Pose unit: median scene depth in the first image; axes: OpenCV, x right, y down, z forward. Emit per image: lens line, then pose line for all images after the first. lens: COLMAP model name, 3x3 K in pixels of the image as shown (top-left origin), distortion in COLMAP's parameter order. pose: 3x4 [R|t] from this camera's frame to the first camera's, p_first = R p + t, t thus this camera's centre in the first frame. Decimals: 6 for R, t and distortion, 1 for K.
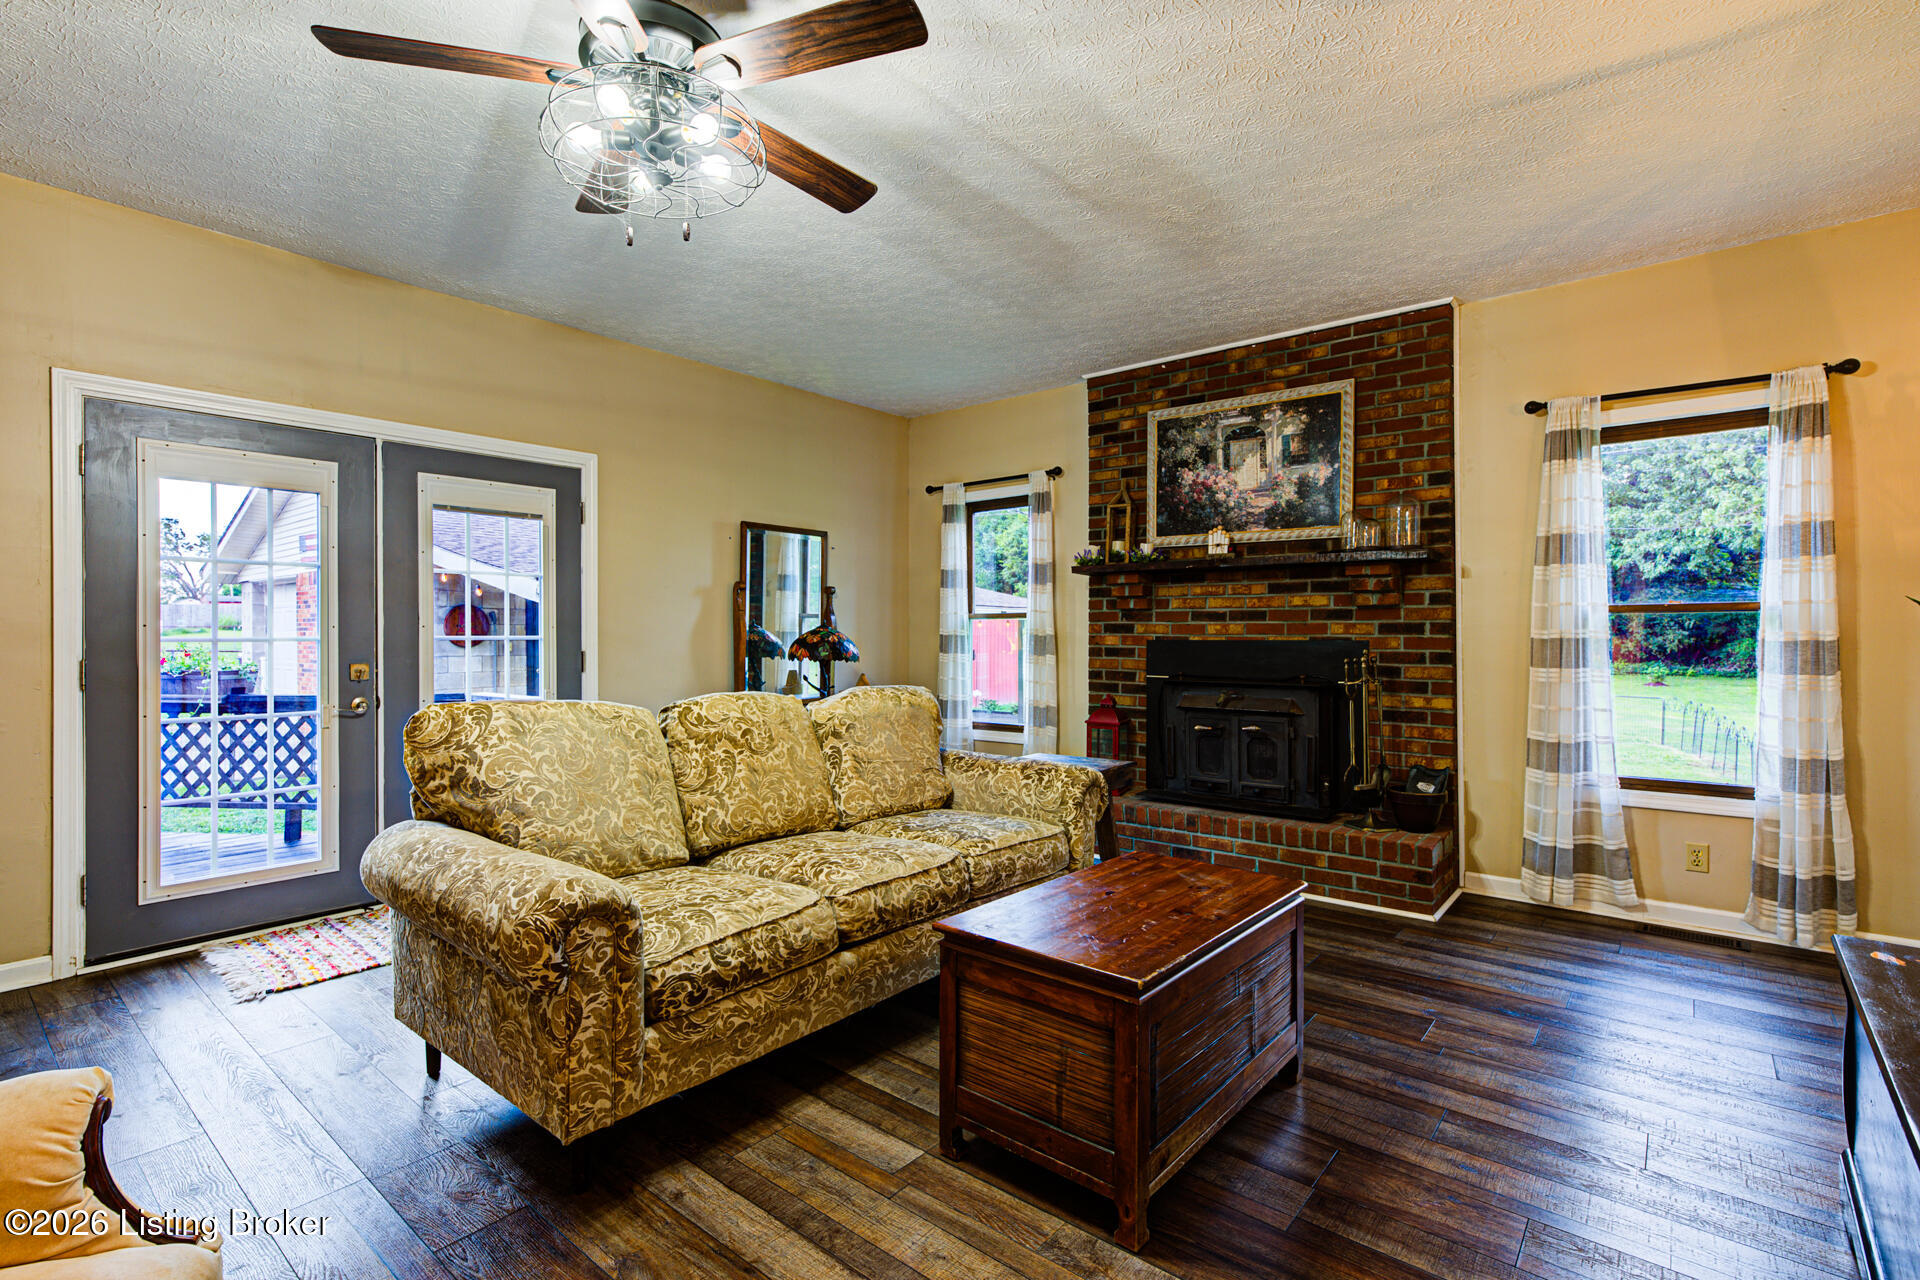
lens RADIAL K [[887.1, 0, 960.0], [0, 887.1, 640.0], [0, 0, 1]] dist [0.001854, 0.000127]
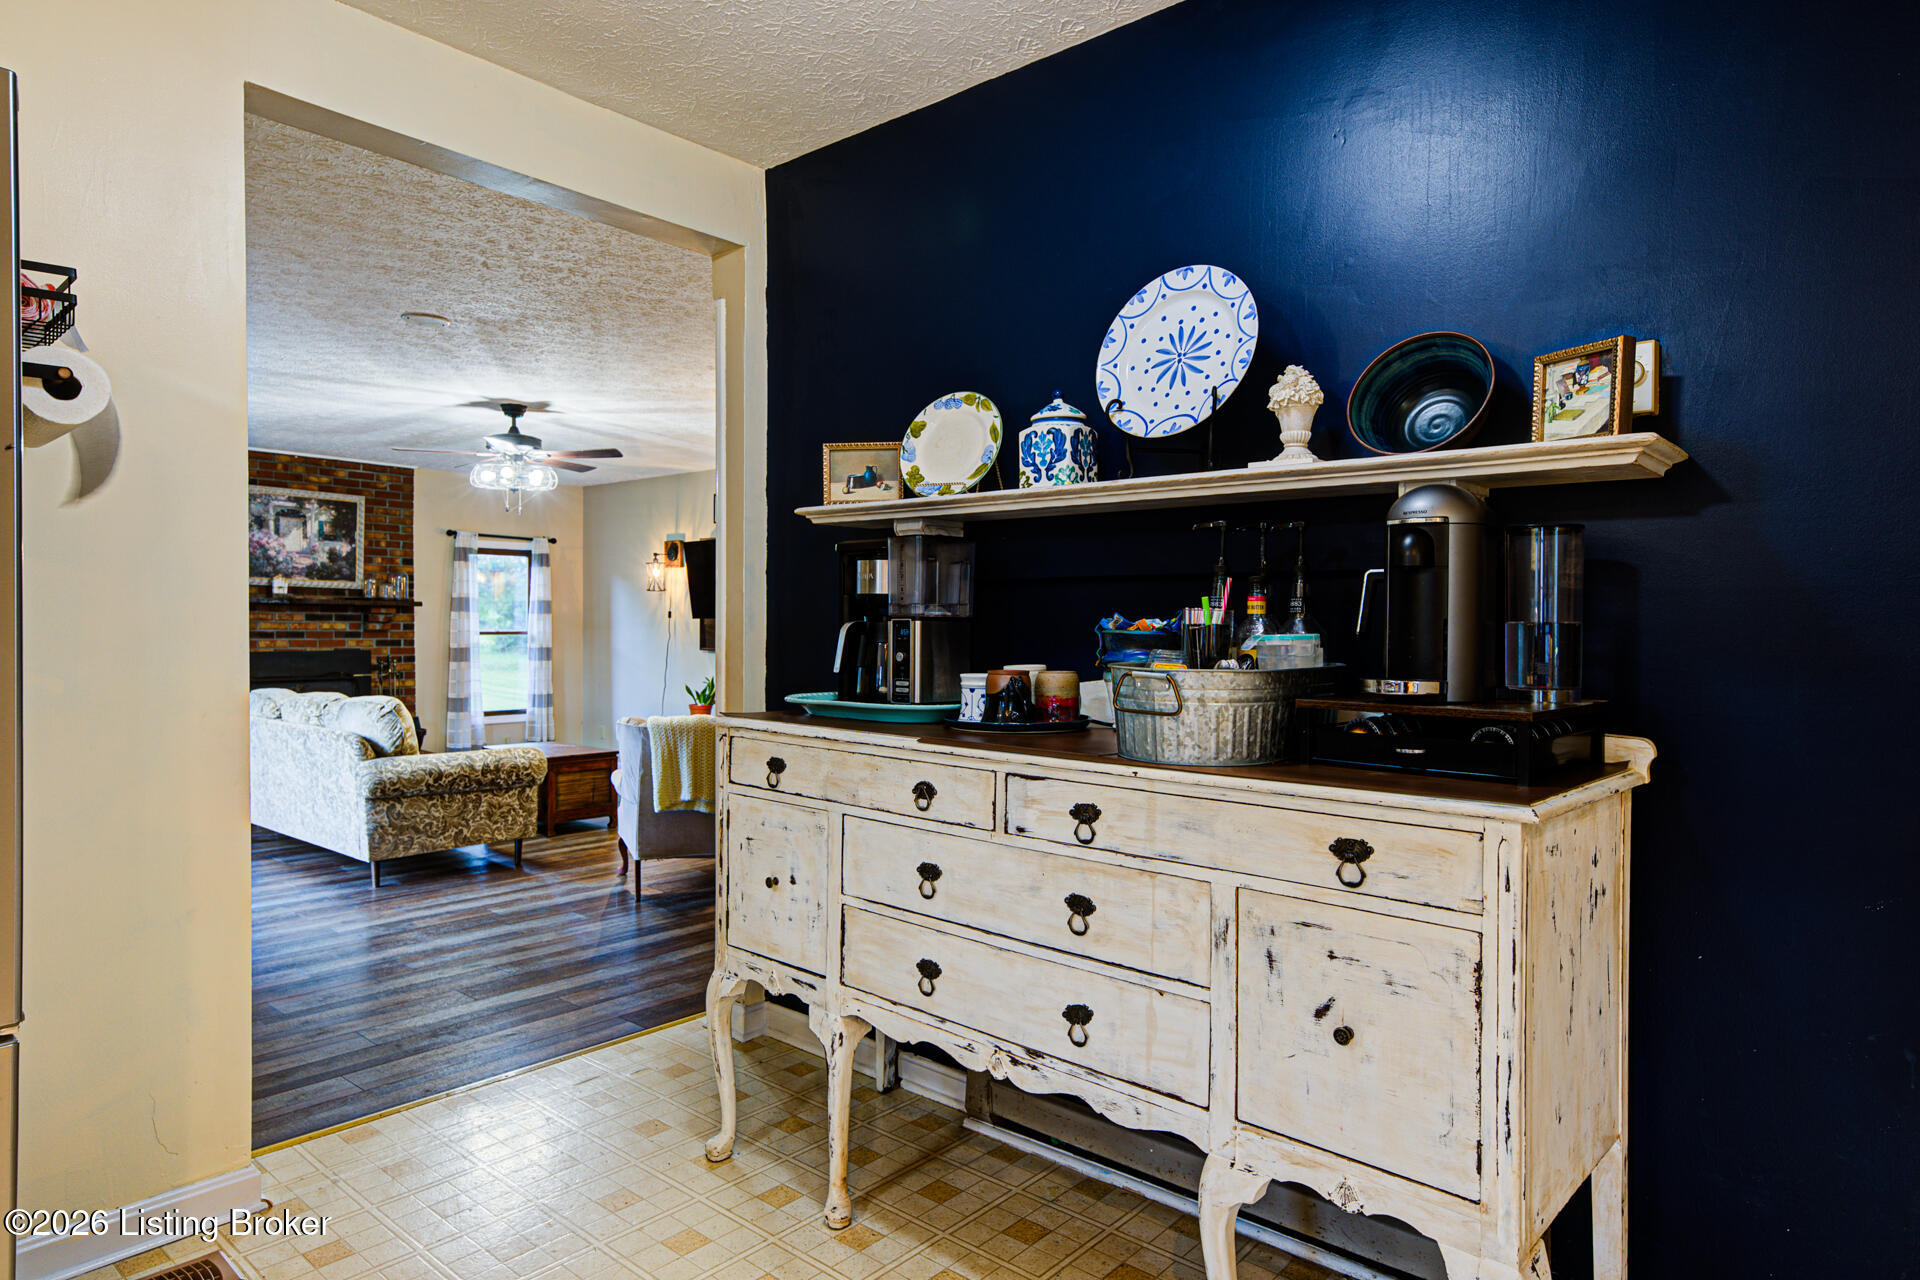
lens RADIAL K [[1133.0, 0, 956.2], [0, 1133.0, 635.2], [0, 0, 1]] dist [0.019883, 0.000733]
pose [[0.026213, -0.011055, 0.999595, -1.627384], [-0.003075, 0.999933, 0.011139, -0.053324], [-0.999652, -0.003366, 0.026177, -0.182190]]
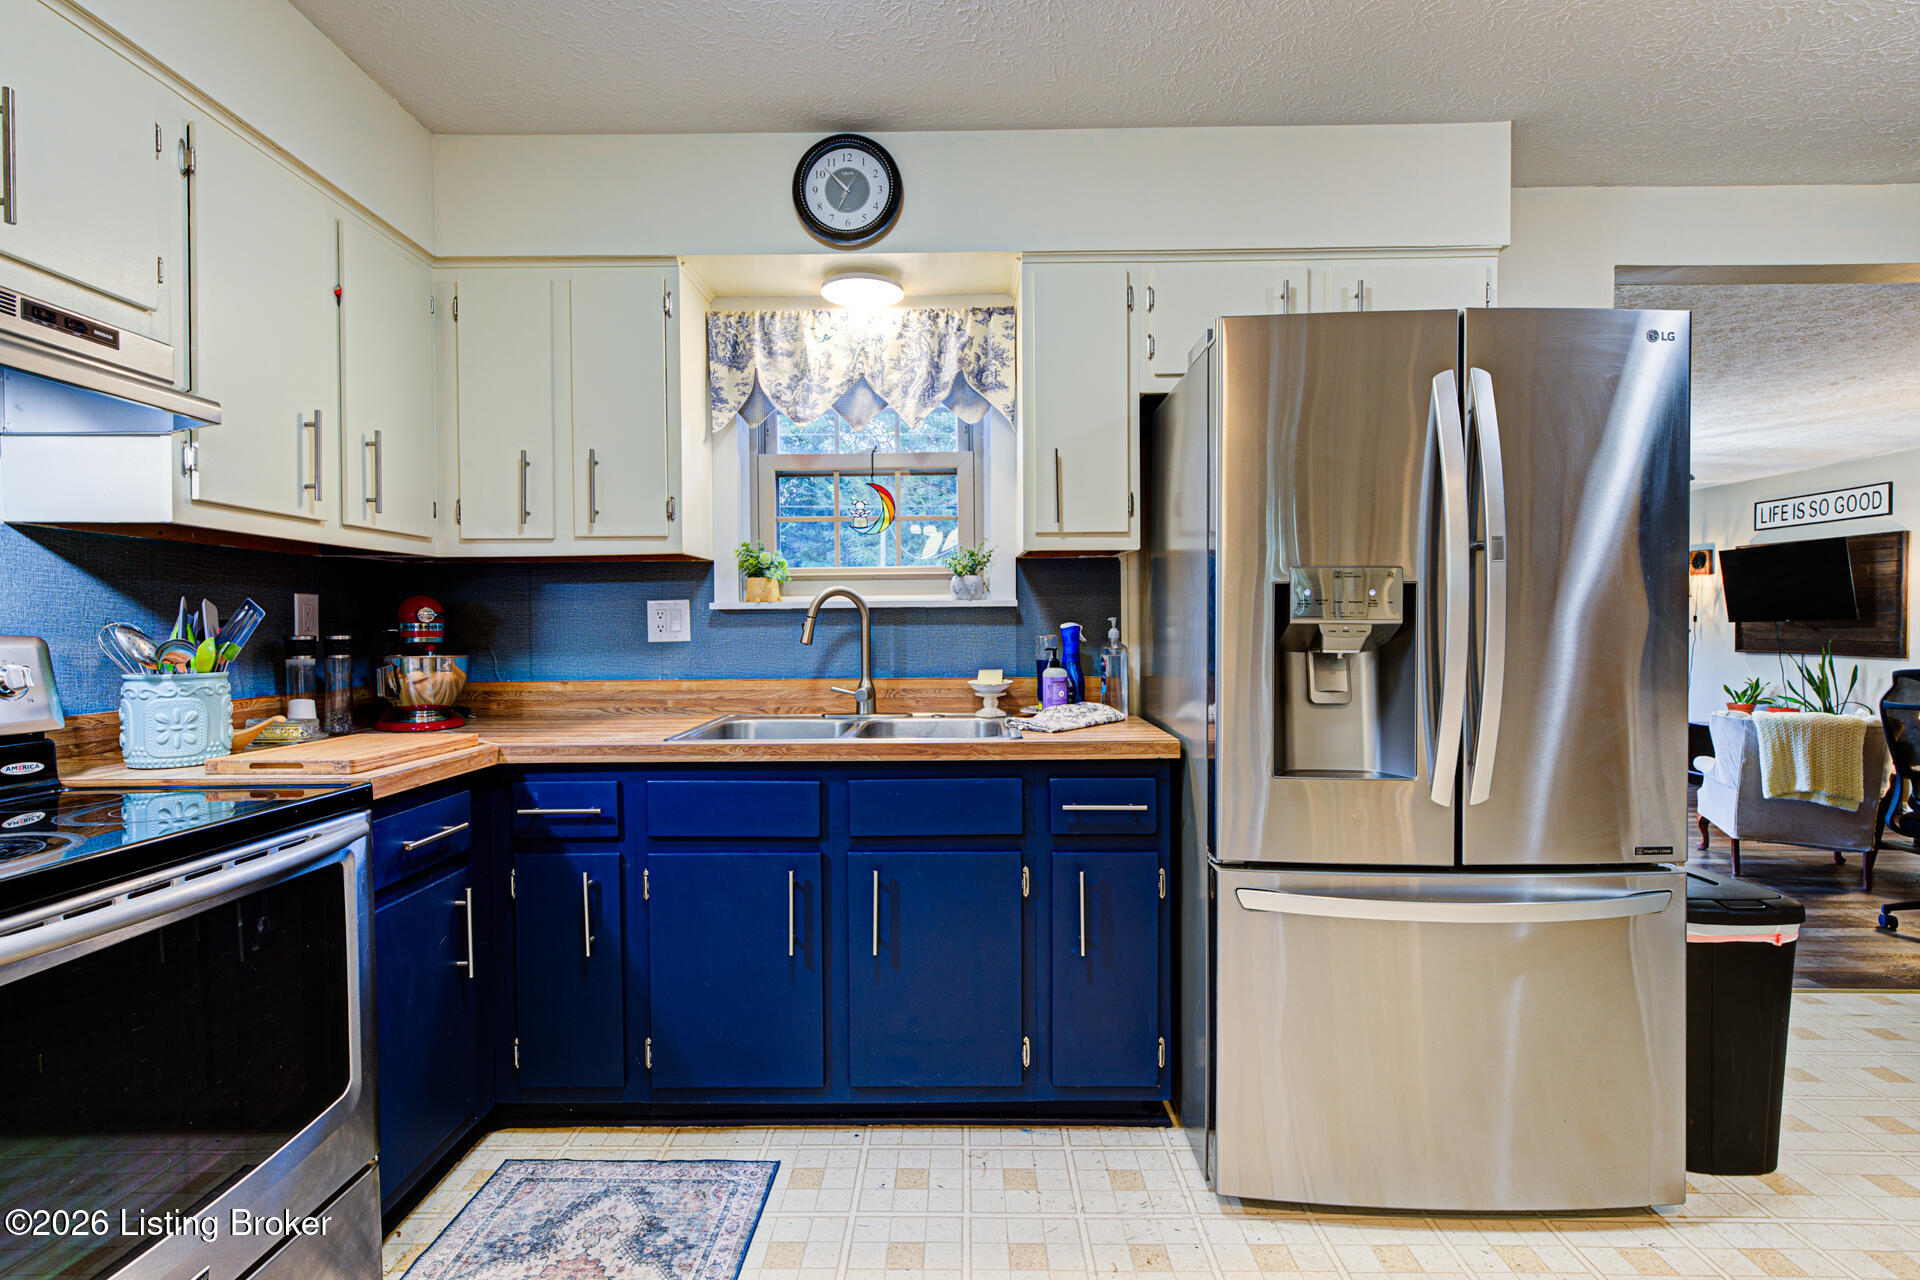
lens RADIAL K [[884.7, 0, 955.0], [0, 884.7, 637.9], [0, 0, 1]] dist [0.004272, 0.000513]
pose [[0.776607, -0.011104, 0.629887, -1.827724], [0.005530, 0.999926, 0.010810, -0.055241], [-0.629961, -0.004911, 0.776611, -0.037734]]
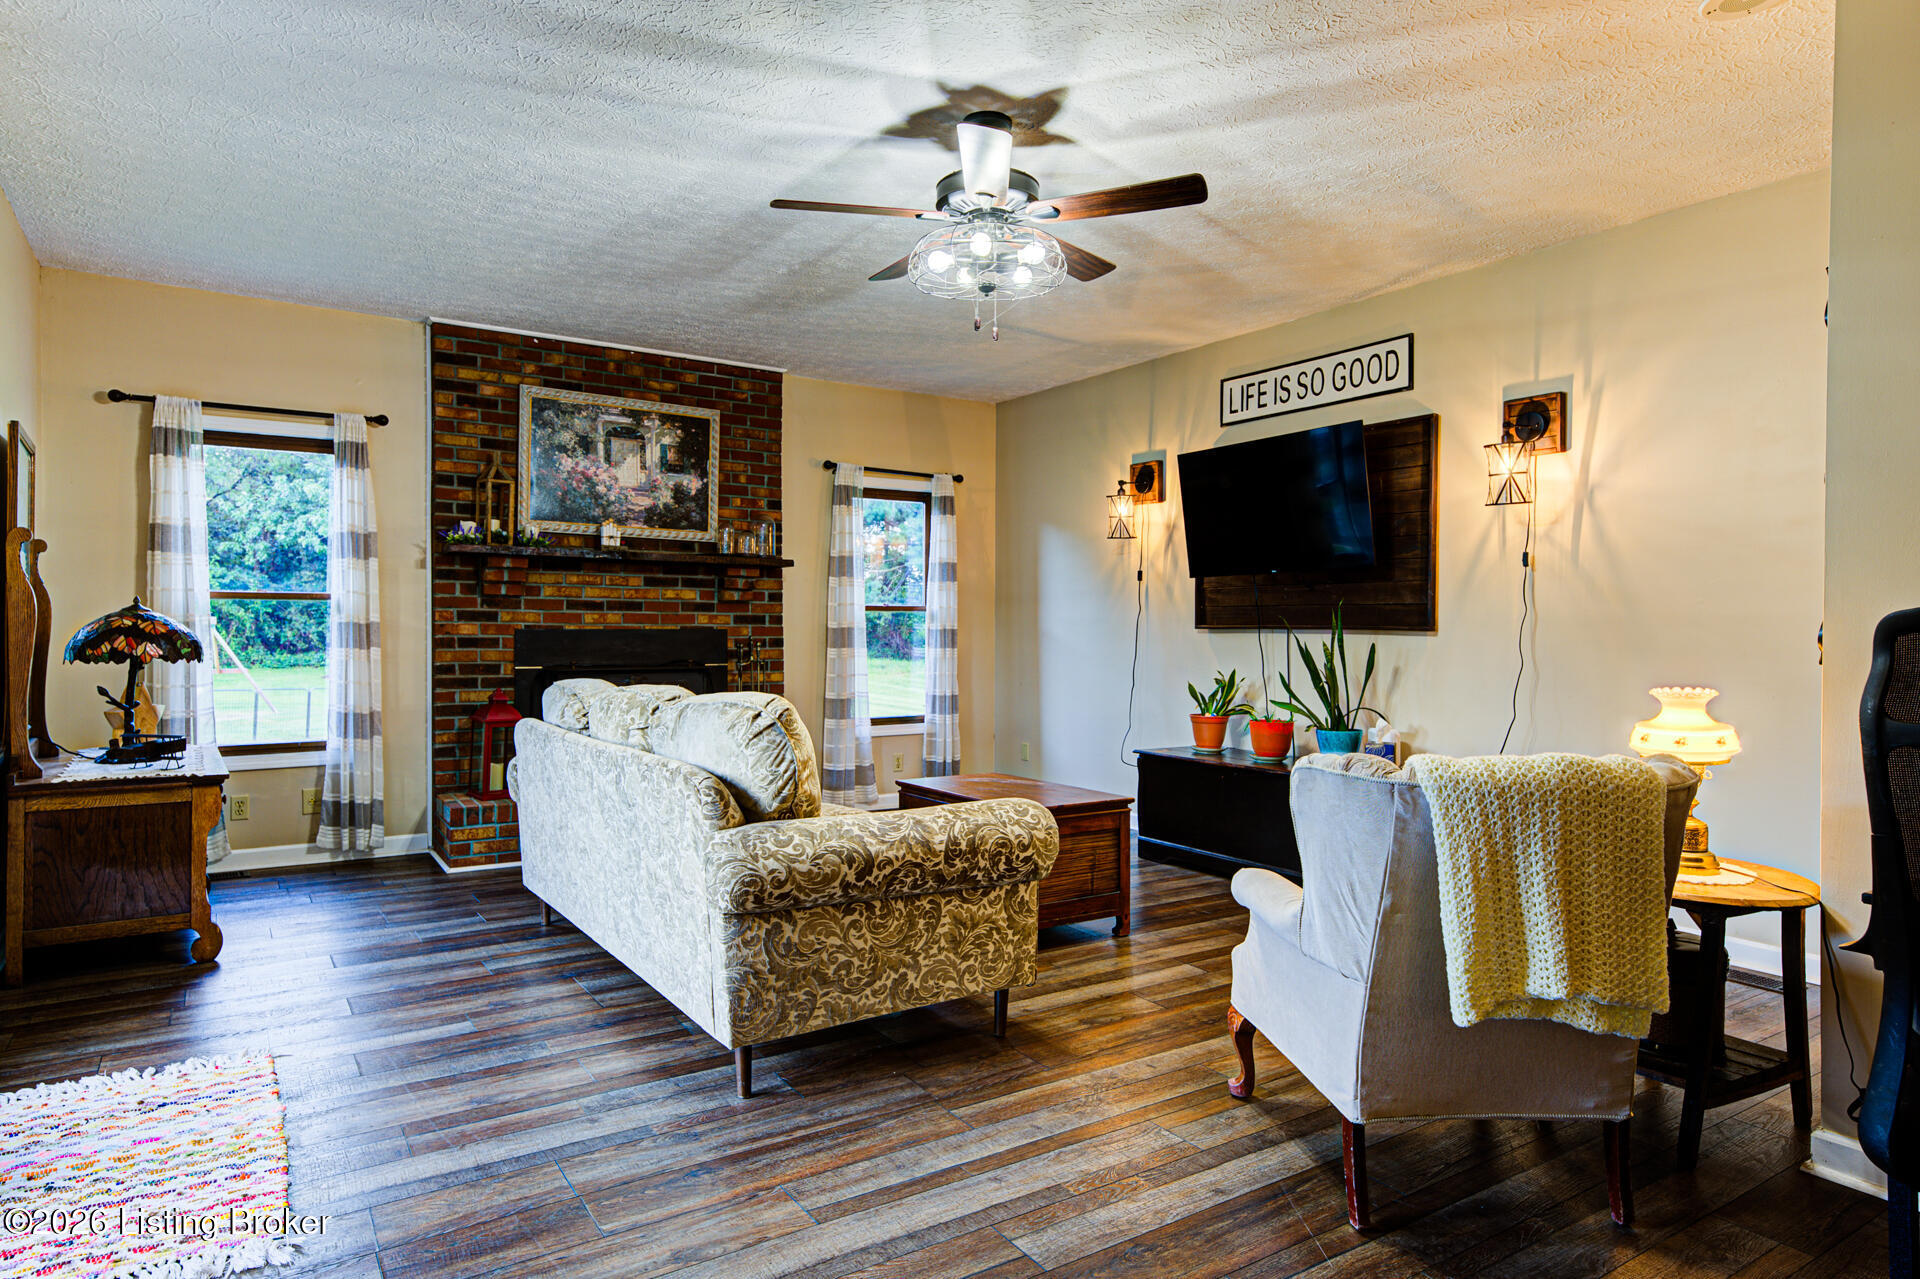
lens RADIAL K [[1133.0, 0, 956.2], [0, 1133.0, 634.7], [0, 0, 1]] dist [0.019883, 0.000733]
pose [[0.292845, -0.005467, 0.956144, -0.881297], [0.000691, 0.999985, 0.005506, -0.000290], [-0.956160, -0.000951, 0.292844, 0.234051]]
